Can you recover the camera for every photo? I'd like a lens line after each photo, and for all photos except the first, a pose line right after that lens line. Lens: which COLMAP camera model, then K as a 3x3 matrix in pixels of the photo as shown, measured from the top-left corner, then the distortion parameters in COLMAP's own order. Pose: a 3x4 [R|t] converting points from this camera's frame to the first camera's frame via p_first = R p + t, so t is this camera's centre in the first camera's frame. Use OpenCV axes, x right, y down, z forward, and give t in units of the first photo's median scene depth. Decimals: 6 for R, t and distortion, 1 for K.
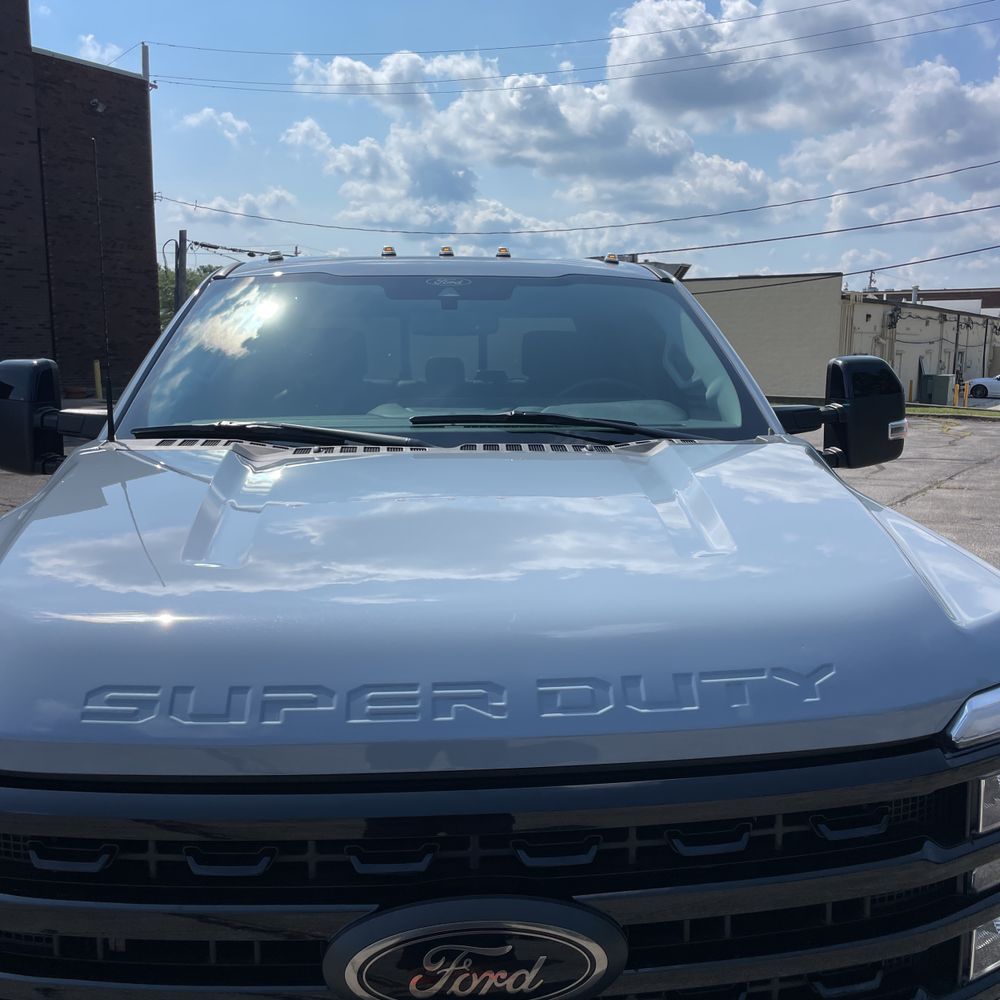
lens RADIAL K [[1019.1, 0, 503.1], [0, 1019.1, 516.3], [0, 0, 1]] dist [0.053731, -0.085449]
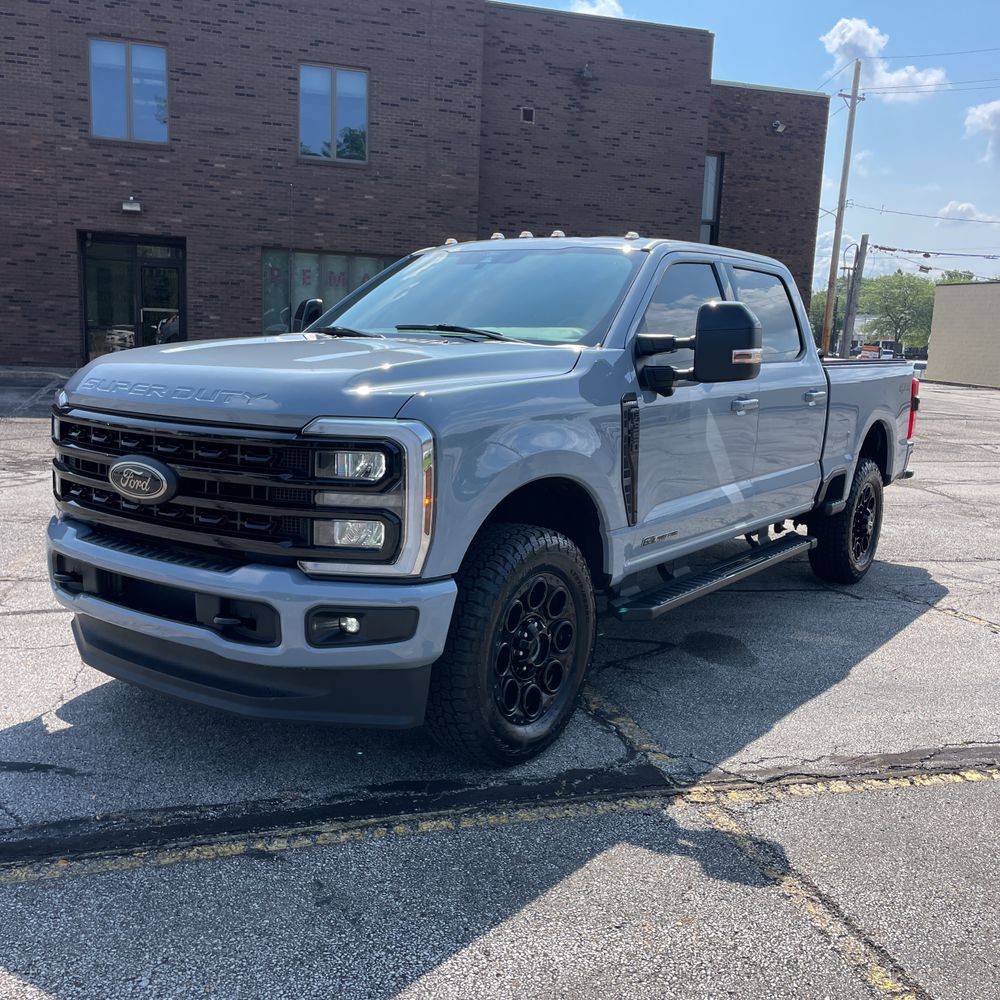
lens RADIAL K [[1021.4, 0, 500.0], [0, 1021.4, 500.0], [0, 0, 1]] dist [0.087444, -0.121178]
pose [[0.762811, 0.123134, -0.634789, 0.067583], [-0.138433, 0.990039, 0.025693, 0.007391], [0.631630, 0.068277, 0.772258, -0.015127]]
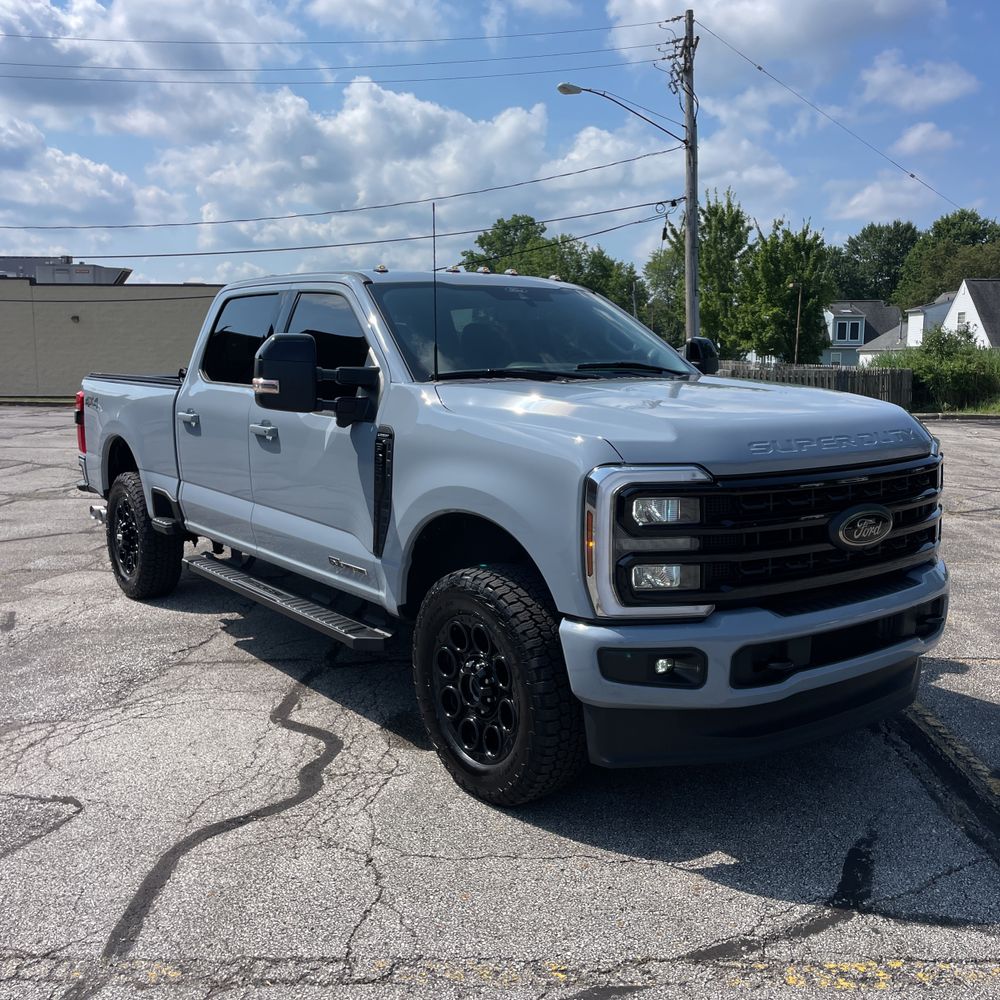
lens RADIAL K [[1037.8, 0, 502.2], [0, 1037.8, 471.2], [0, 0, 1]] dist [0.058167, -0.007518]
pose [[0.833751, -0.060626, 0.548803, -0.067226], [0.090324, 0.995540, -0.027246, 0.006890], [-0.544703, 0.072287, 0.835508, -0.025733]]
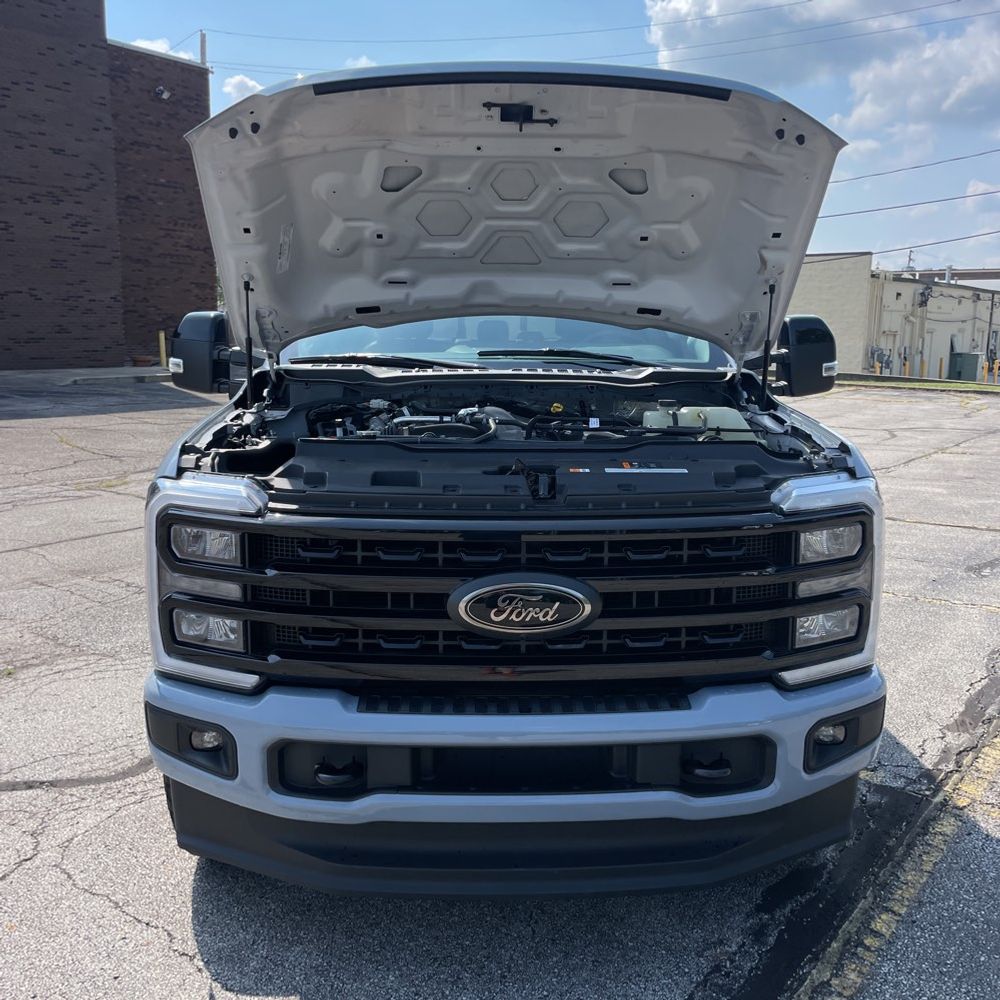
lens RADIAL K [[1022.2, 0, 496.9], [0, 1022.2, 509.2], [0, 0, 1]] dist [-0.000796, -0.005716]
pose [[0.999117, 0.013231, -0.039869, -0.000070], [-0.012629, 0.999803, 0.015321, 0.005784], [0.040063, -0.014804, 0.999087, -0.025295]]
